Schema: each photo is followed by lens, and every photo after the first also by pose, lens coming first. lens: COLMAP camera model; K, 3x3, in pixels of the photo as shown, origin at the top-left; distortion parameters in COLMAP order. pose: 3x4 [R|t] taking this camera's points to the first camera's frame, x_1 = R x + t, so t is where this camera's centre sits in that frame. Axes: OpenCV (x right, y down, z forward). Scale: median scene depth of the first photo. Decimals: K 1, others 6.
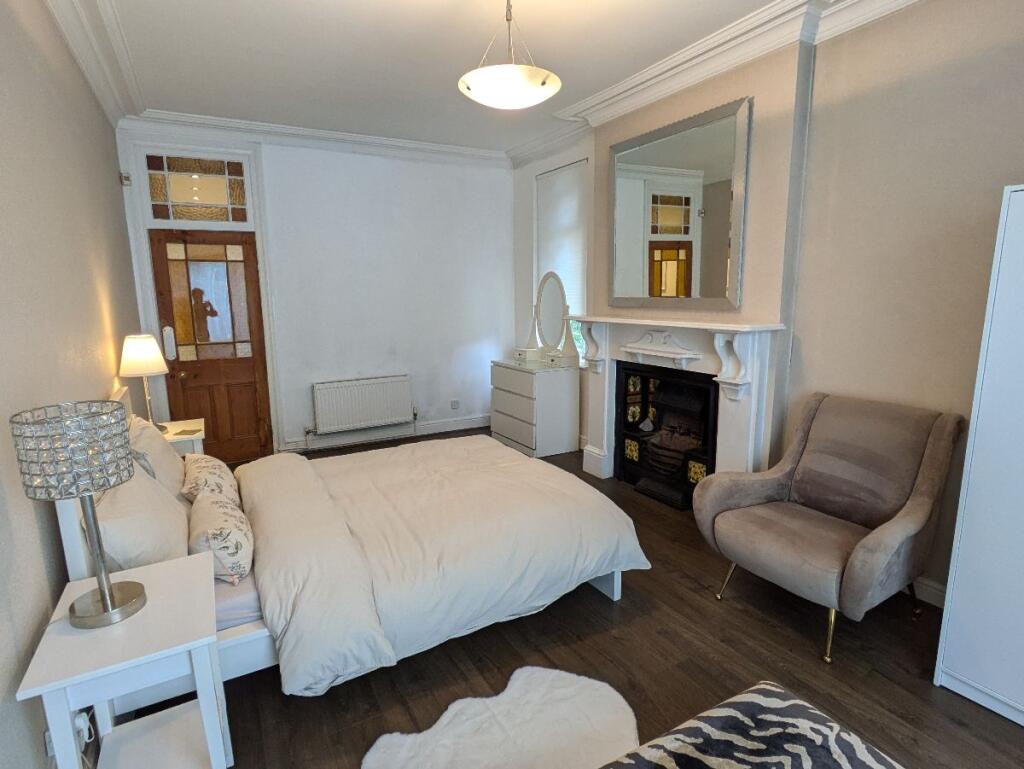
lens RADIAL K [[542.0, 0, 507.7], [0, 542.0, 384.6], [0, 0, 1]] dist [-0.001414, 0.000538]
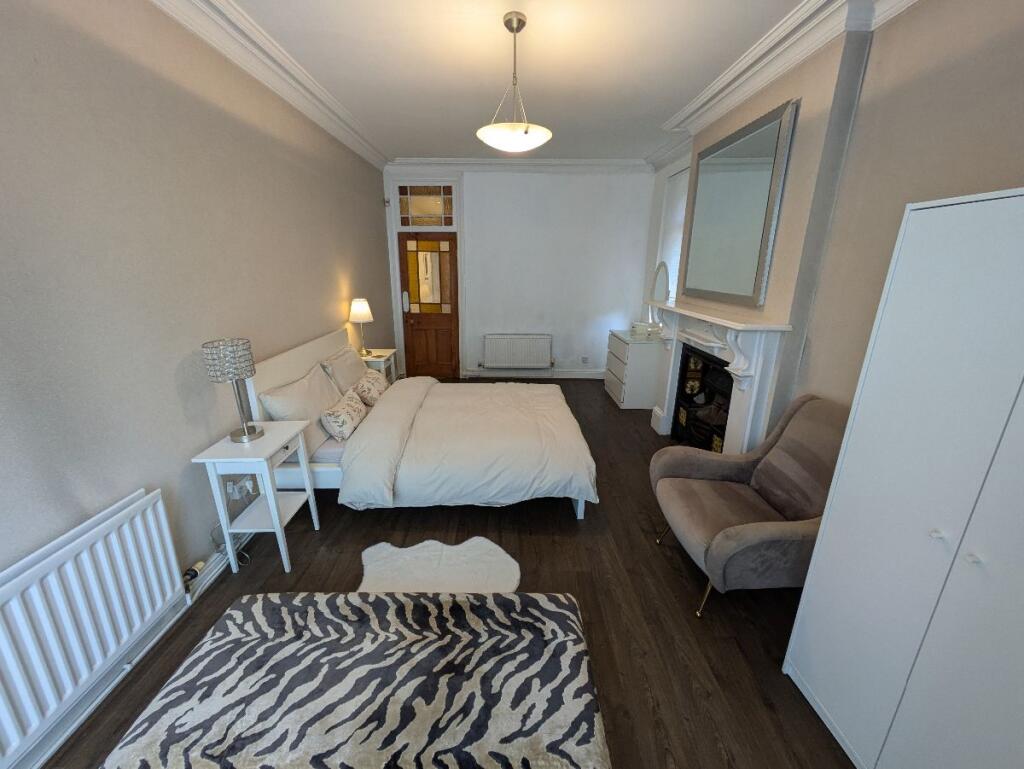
lens RADIAL K [[405.3, 0, 510.4], [0, 405.3, 379.6], [0, 0, 1]] dist [0.000033, 0.000205]
pose [[0.878260, 0.151259, -0.453631, 0.305216], [-0.101631, 0.986024, 0.132015, -0.043359], [0.467259, -0.069840, 0.881358, 0.030360]]
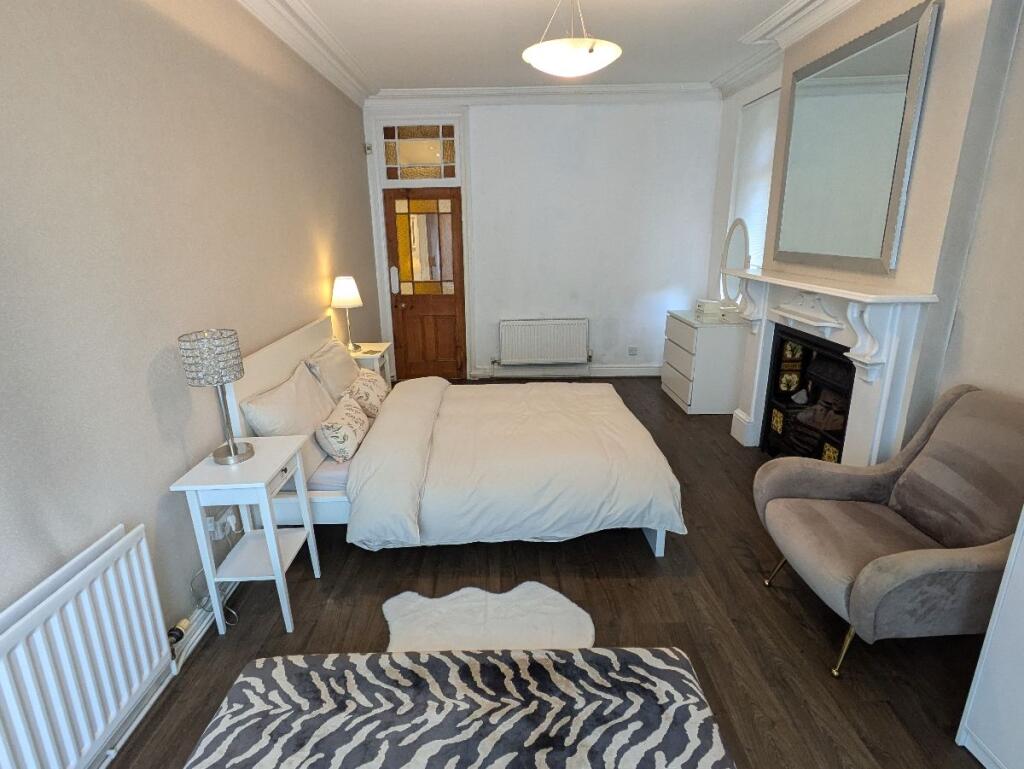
lens RADIAL K [[542.0, 0, 507.7], [0, 542.0, 384.6], [0, 0, 1]] dist [-0.001414, 0.000538]
pose [[0.879407, 0.131282, -0.457612, 0.252721], [-0.077127, 0.987816, 0.135171, -0.030699], [0.469782, -0.083576, 0.878817, -0.013682]]
